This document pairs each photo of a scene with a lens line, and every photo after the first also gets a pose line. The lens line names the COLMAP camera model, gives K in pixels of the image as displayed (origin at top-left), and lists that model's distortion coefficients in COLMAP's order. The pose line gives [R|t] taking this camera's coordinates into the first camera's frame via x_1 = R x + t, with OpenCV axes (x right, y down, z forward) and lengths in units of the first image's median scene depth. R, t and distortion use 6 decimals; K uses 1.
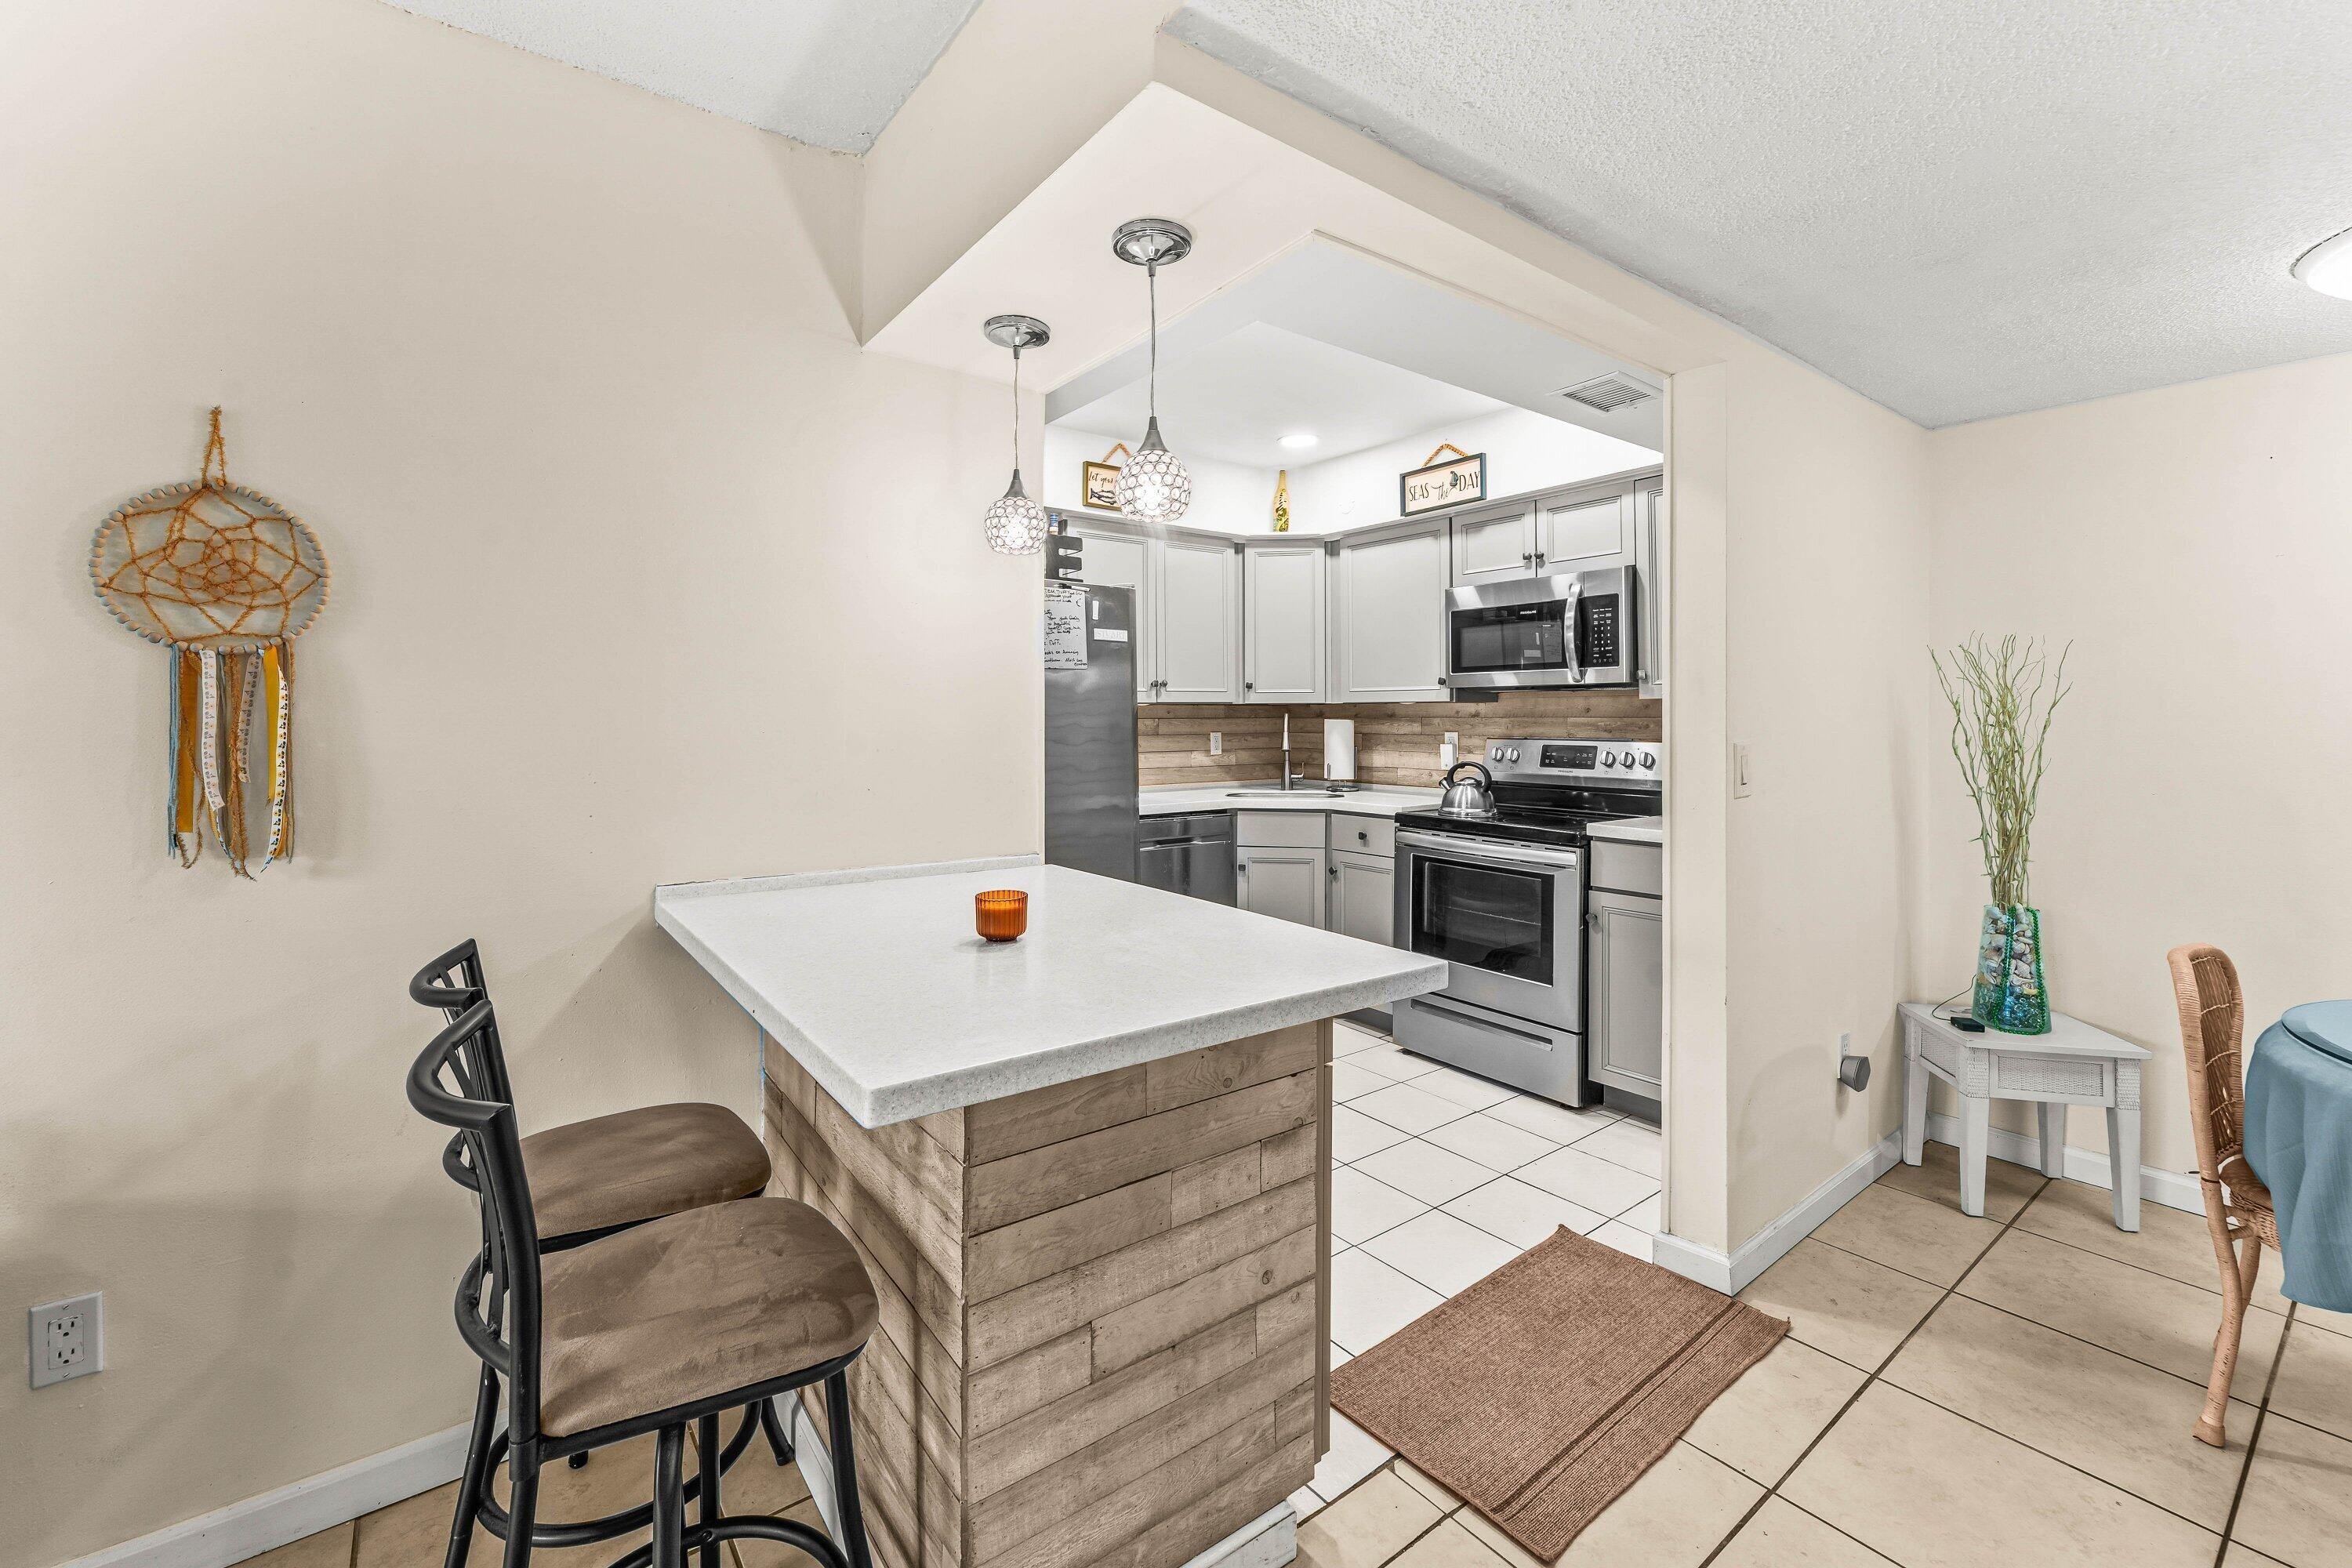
lens RADIAL K [[961.5, 0, 1168.9], [0, 961.5, 725.7], [0, 0, 1]] dist [-0.002204, -0.000248]
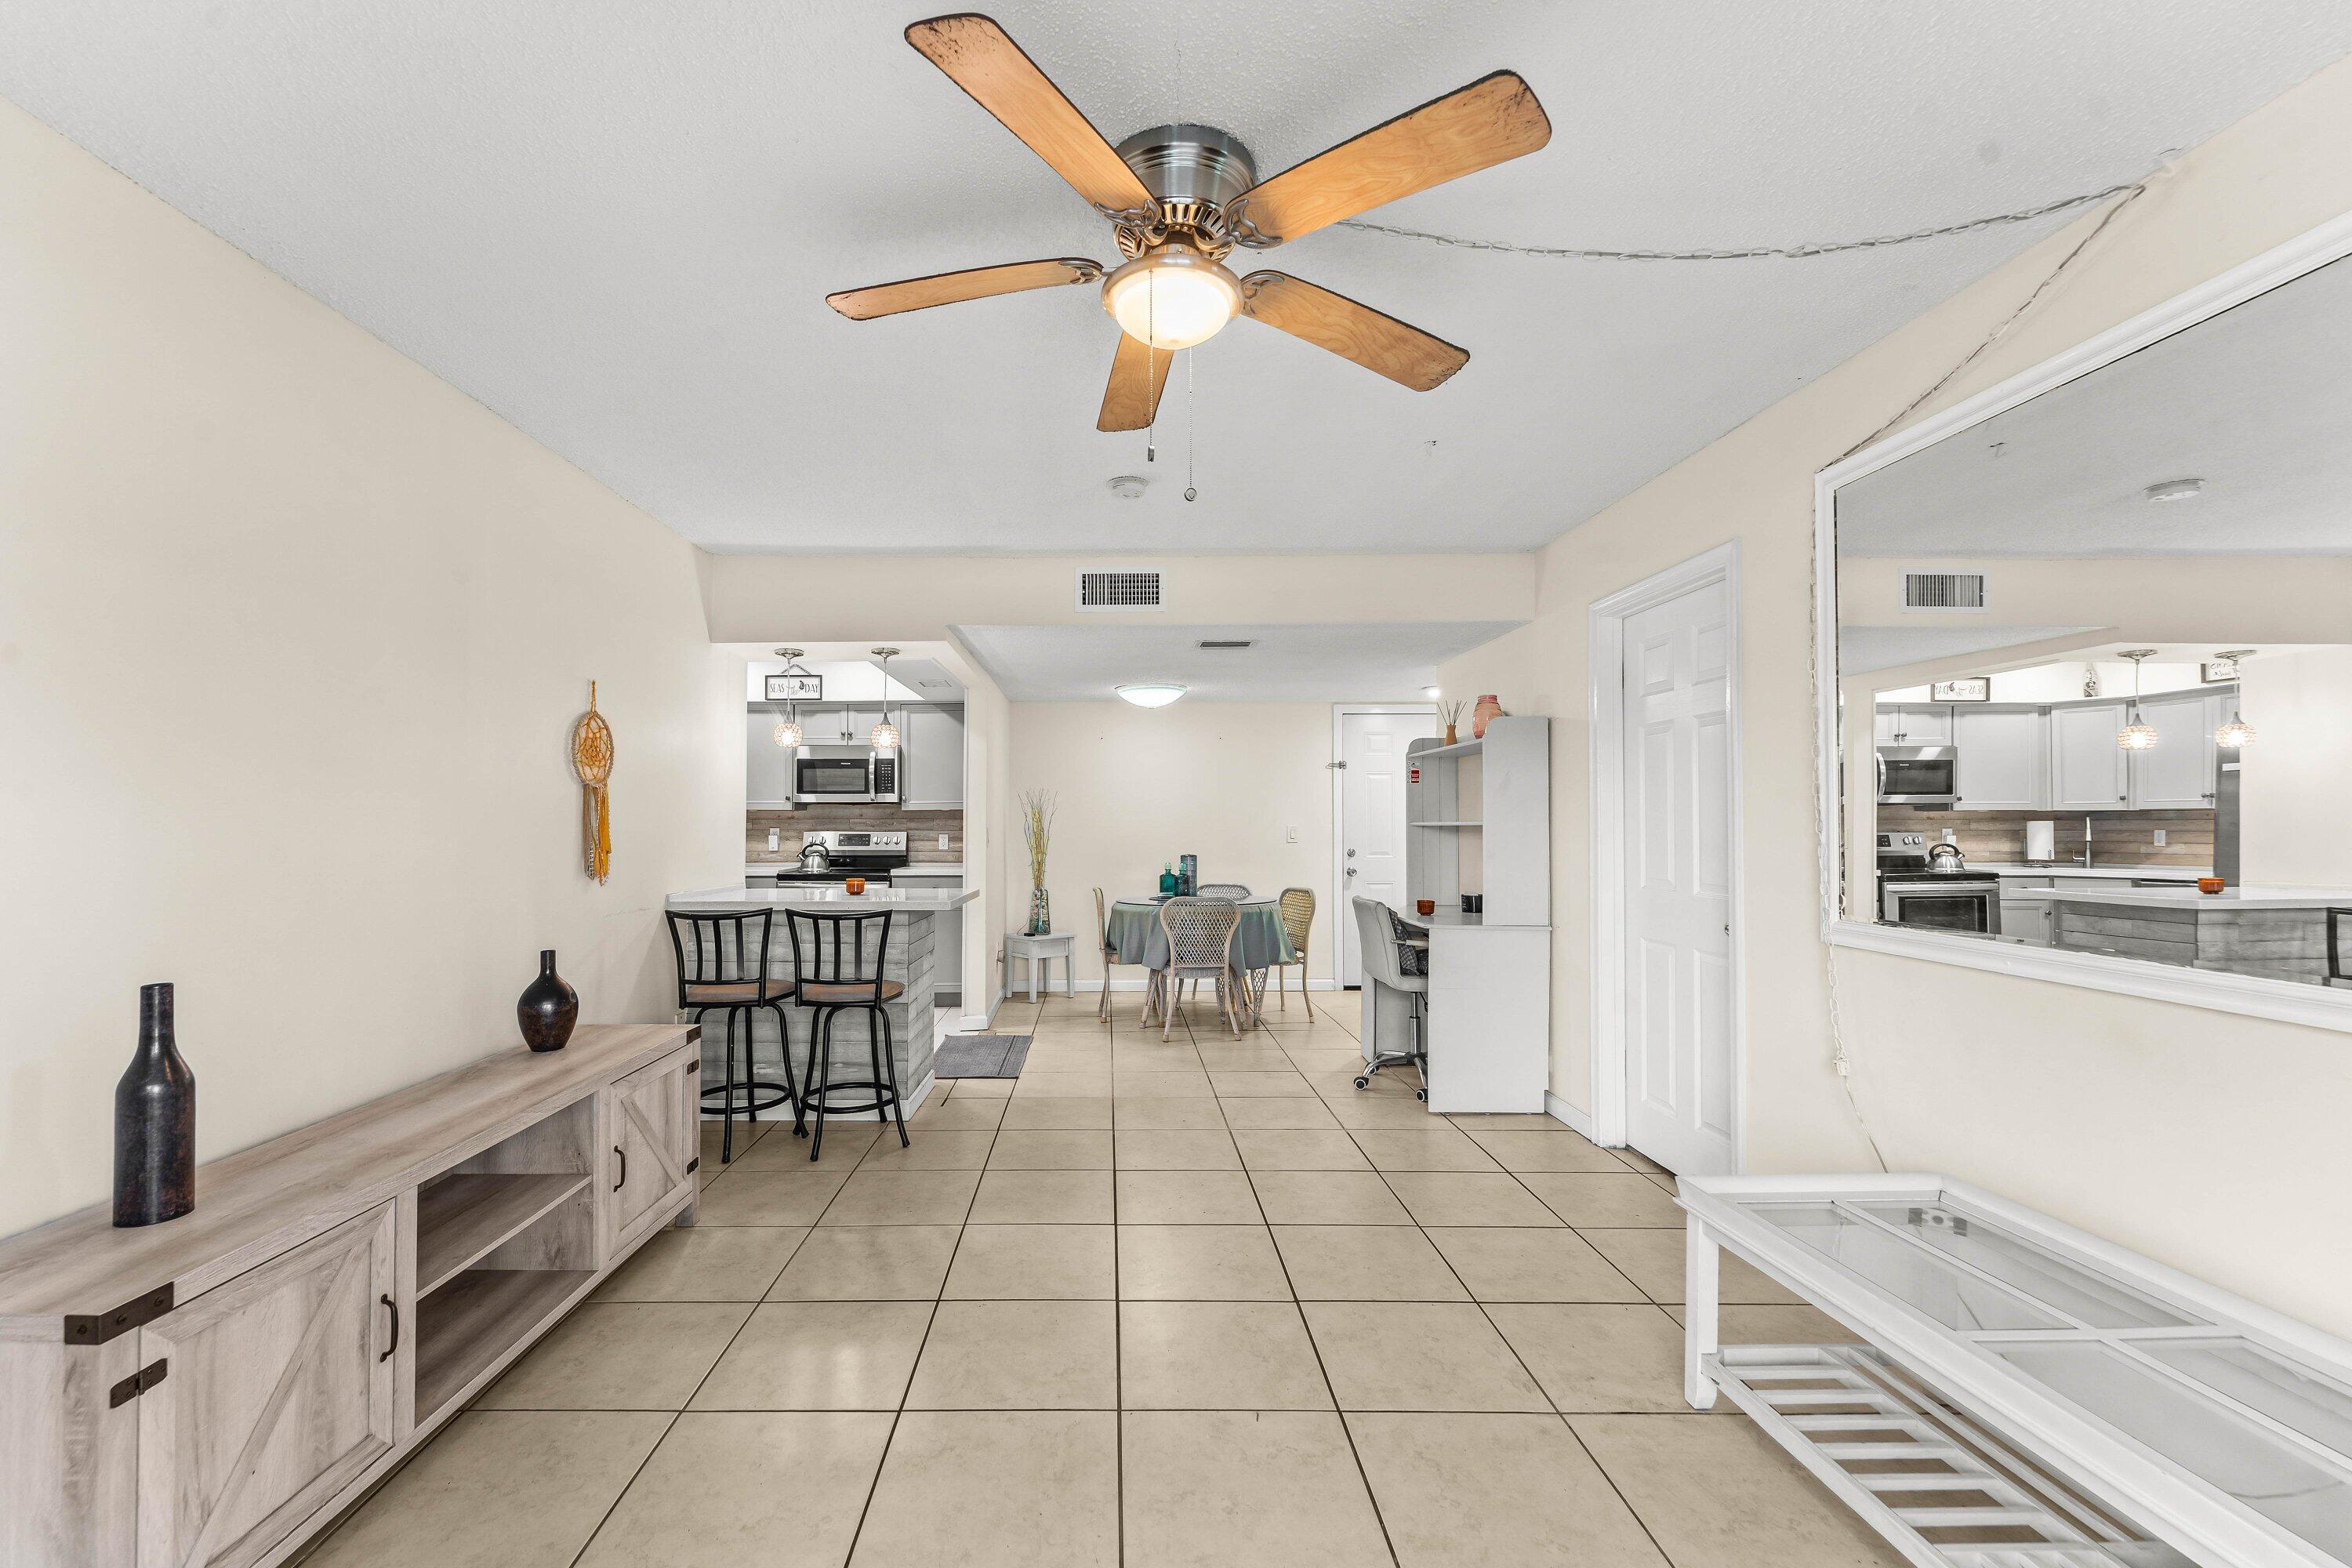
lens RADIAL K [[980.0, 0, 1106.9], [0, 980.0, 805.0], [0, 0, 1]] dist [0.000982, -0.000094]
pose [[0.593201, 0.014074, 0.804932, -1.216556], [0.008703, 0.999677, -0.023893, 0.020263], [-0.805008, 0.021178, 0.592886, -0.778333]]
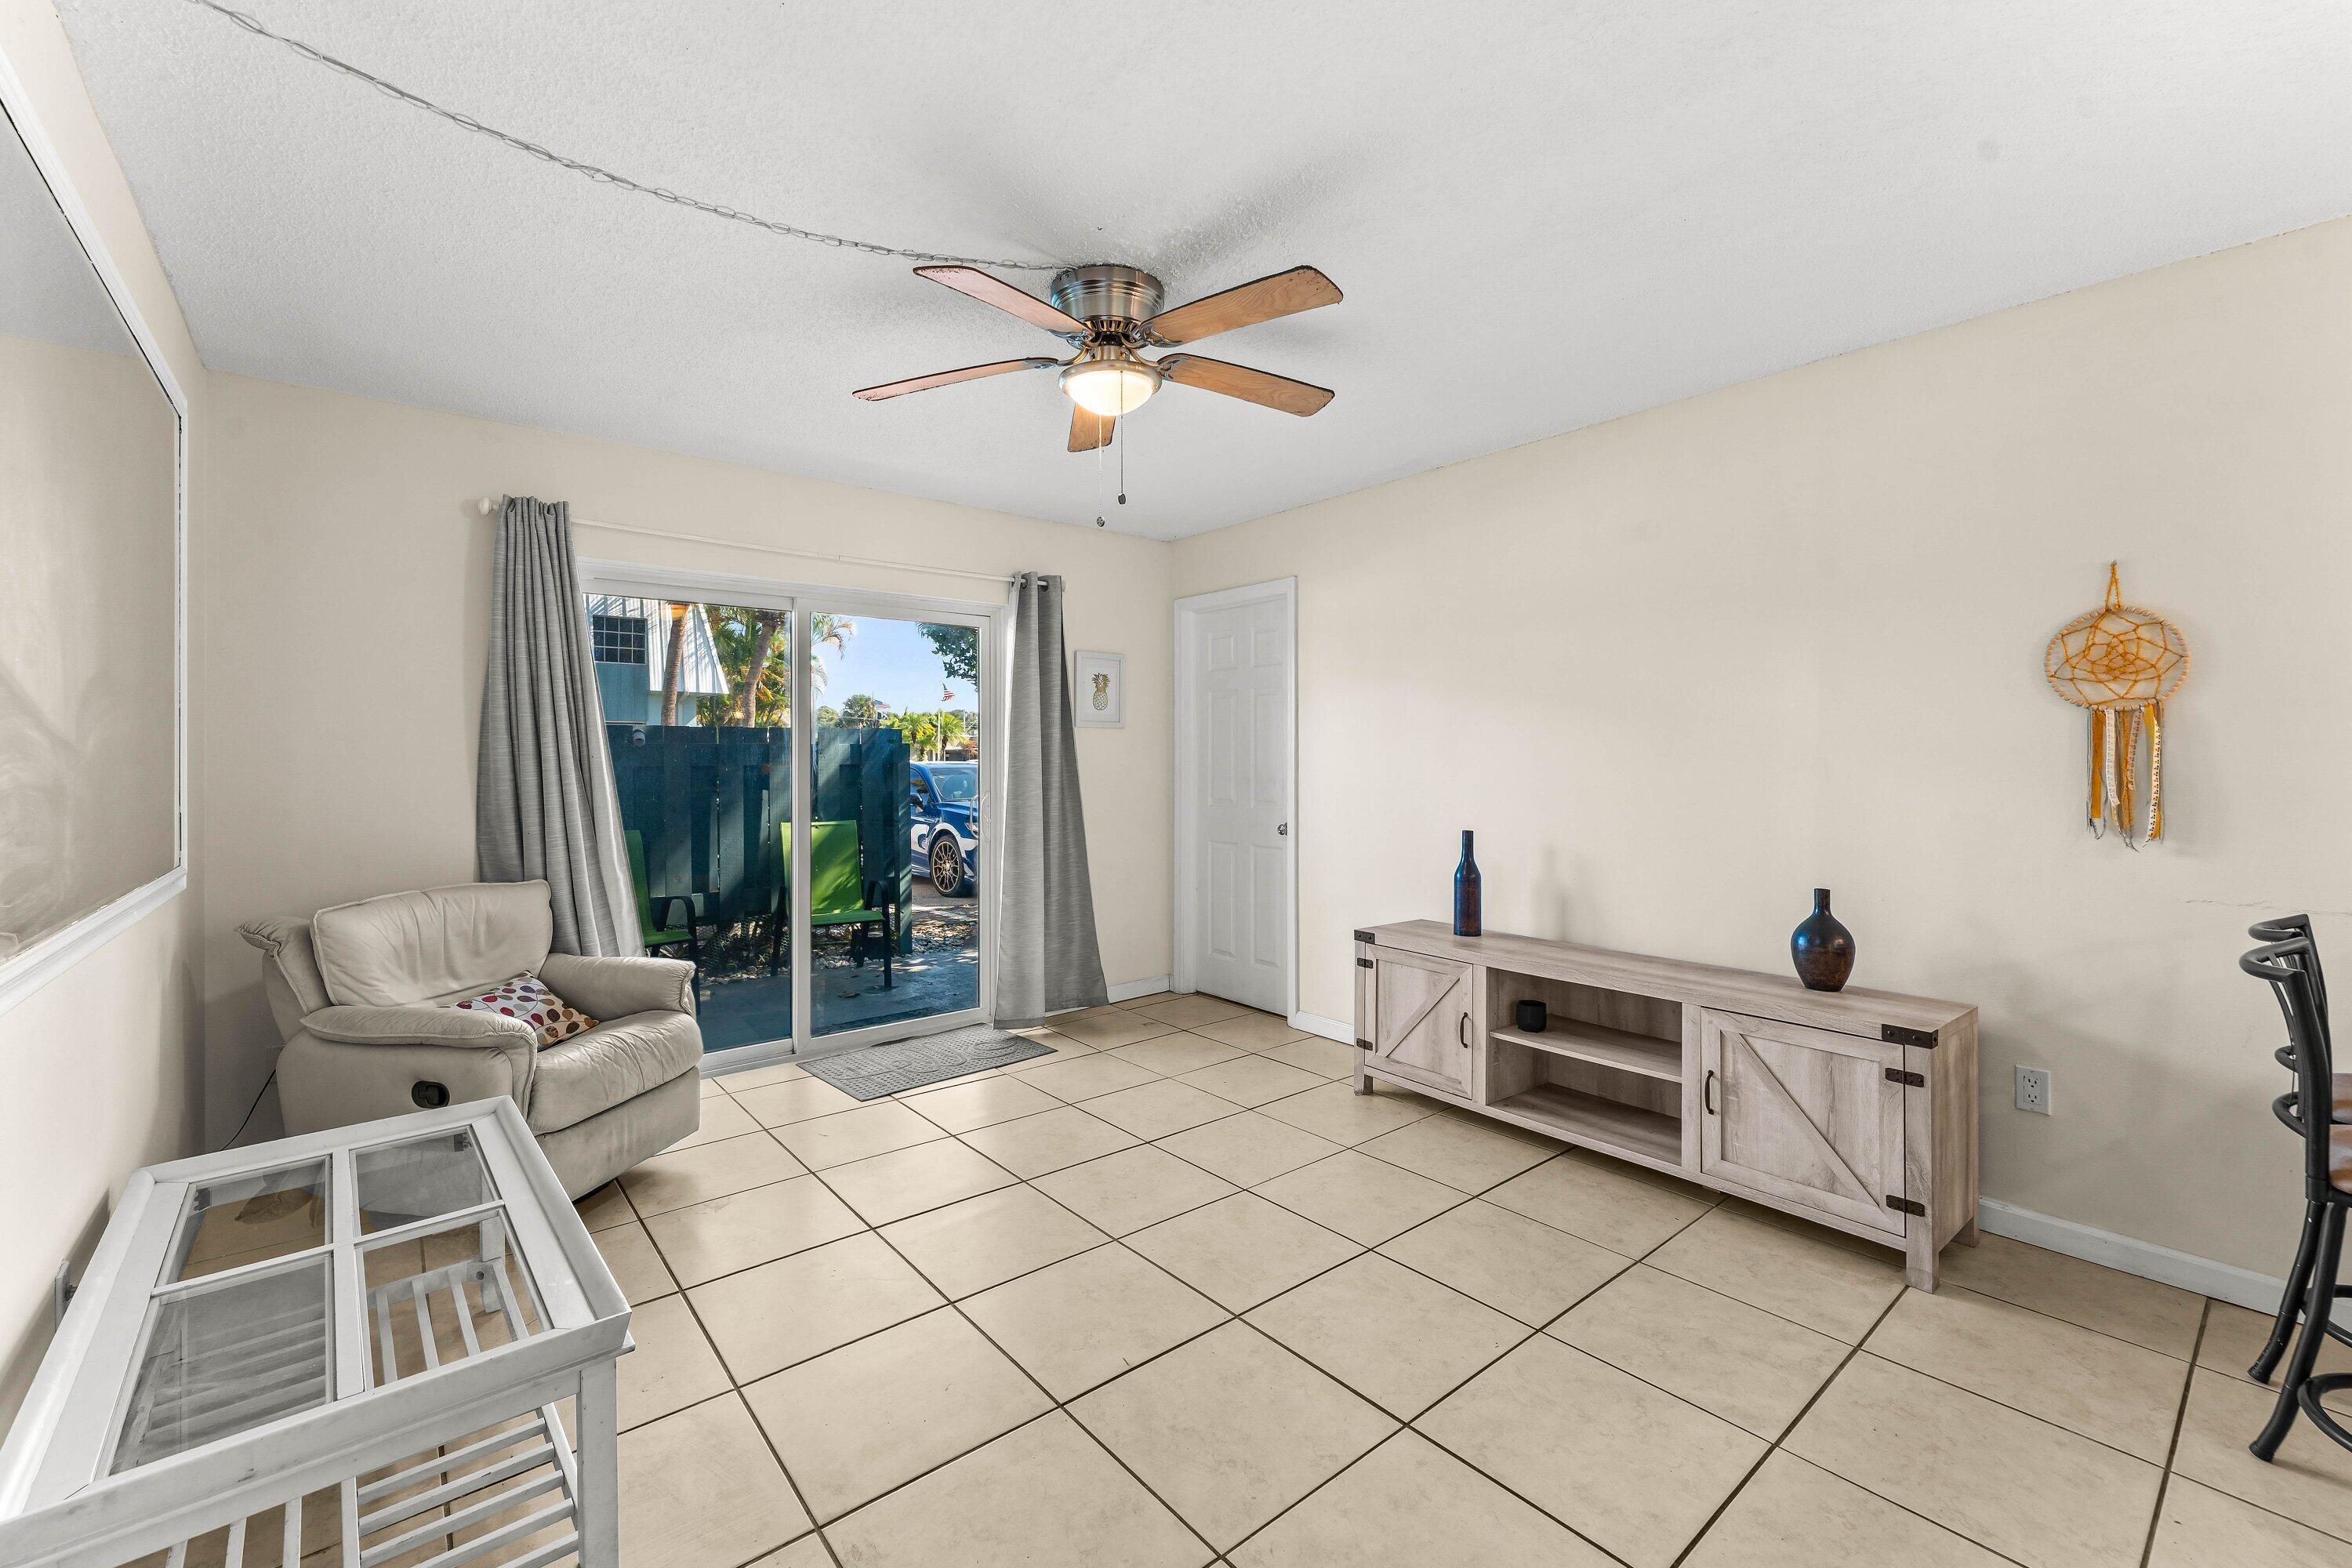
lens RADIAL K [[973.0, 0, 1177.9], [0, 973.0, 749.4], [0, 0, 1]] dist [0.001094, -0.000014]
pose [[0.054360, -0.004783, -0.998510, 0.331109], [-0.005203, 0.999974, -0.005073, 0.004244], [0.998508, 0.005471, 0.054334, -0.391495]]
